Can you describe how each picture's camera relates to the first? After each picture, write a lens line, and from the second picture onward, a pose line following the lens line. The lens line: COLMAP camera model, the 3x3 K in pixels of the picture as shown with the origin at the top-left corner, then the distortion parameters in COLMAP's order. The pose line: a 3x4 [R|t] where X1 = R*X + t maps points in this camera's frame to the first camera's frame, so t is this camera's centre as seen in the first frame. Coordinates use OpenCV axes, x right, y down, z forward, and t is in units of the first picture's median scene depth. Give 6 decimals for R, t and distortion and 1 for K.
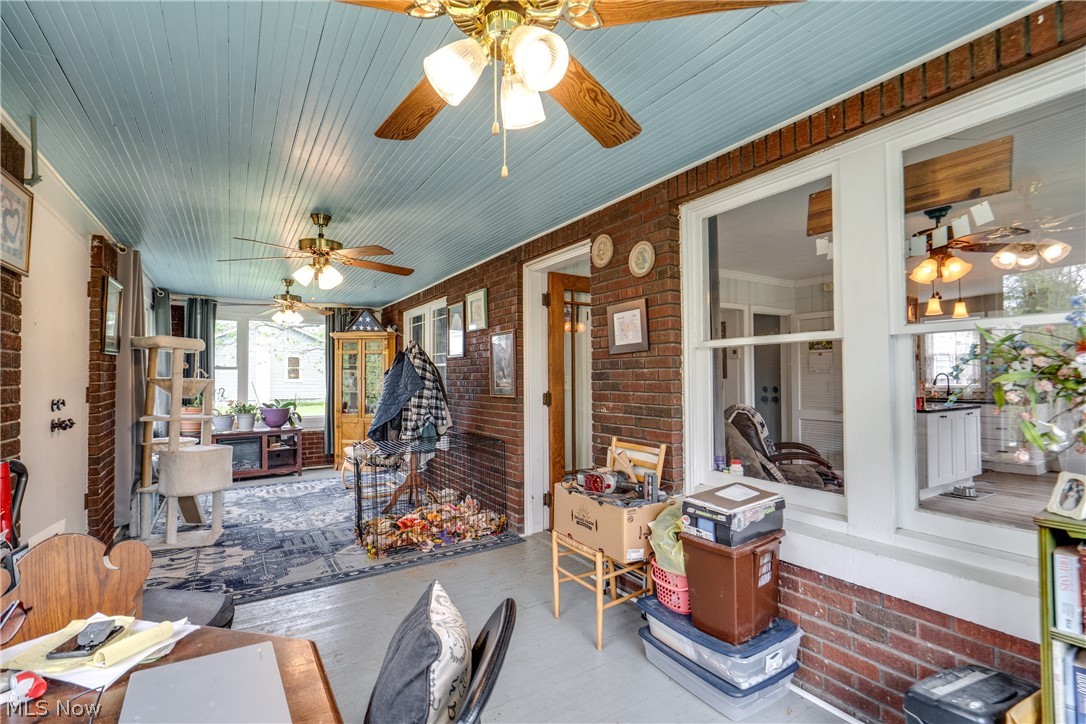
lens RADIAL K [[497.4, 0, 547.0], [0, 497.4, 365.0], [0, 0, 1]] dist [-0.003933, 0.000377]
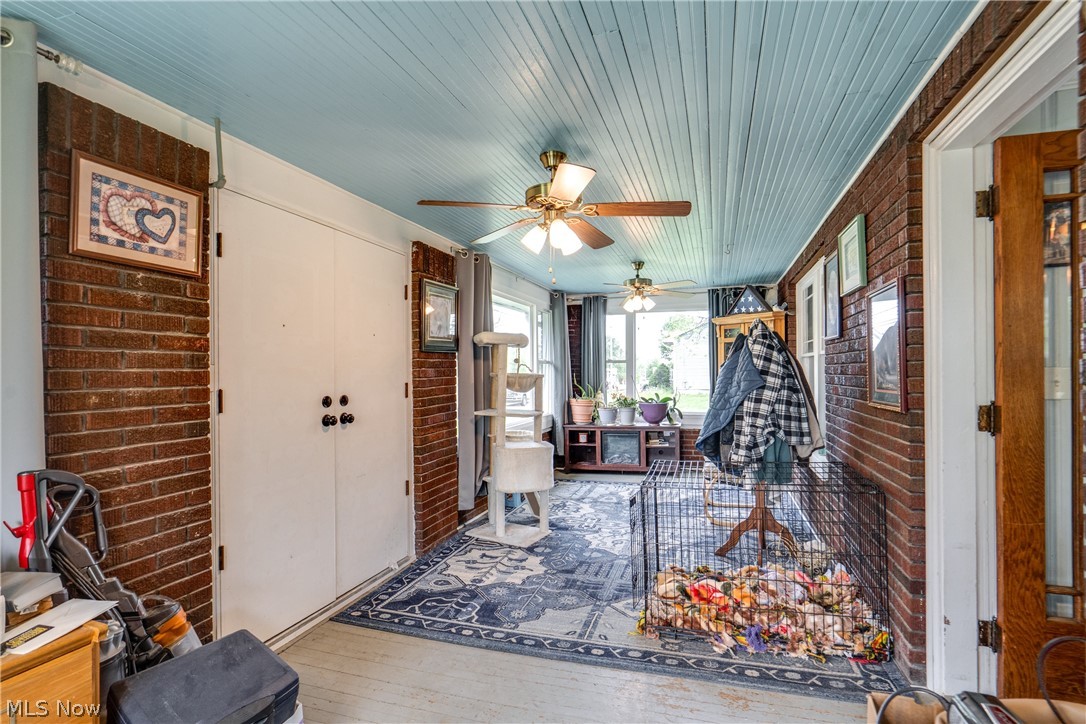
lens RADIAL K [[511.2, 0, 536.7], [0, 511.2, 371.8], [0, 0, 1]] dist [-0.001522, 0.000395]
pose [[0.657715, -0.002399, -0.753263, 0.082675], [0.026304, 0.999458, 0.019785, 0.004696], [0.752807, -0.032826, 0.657422, 0.381229]]
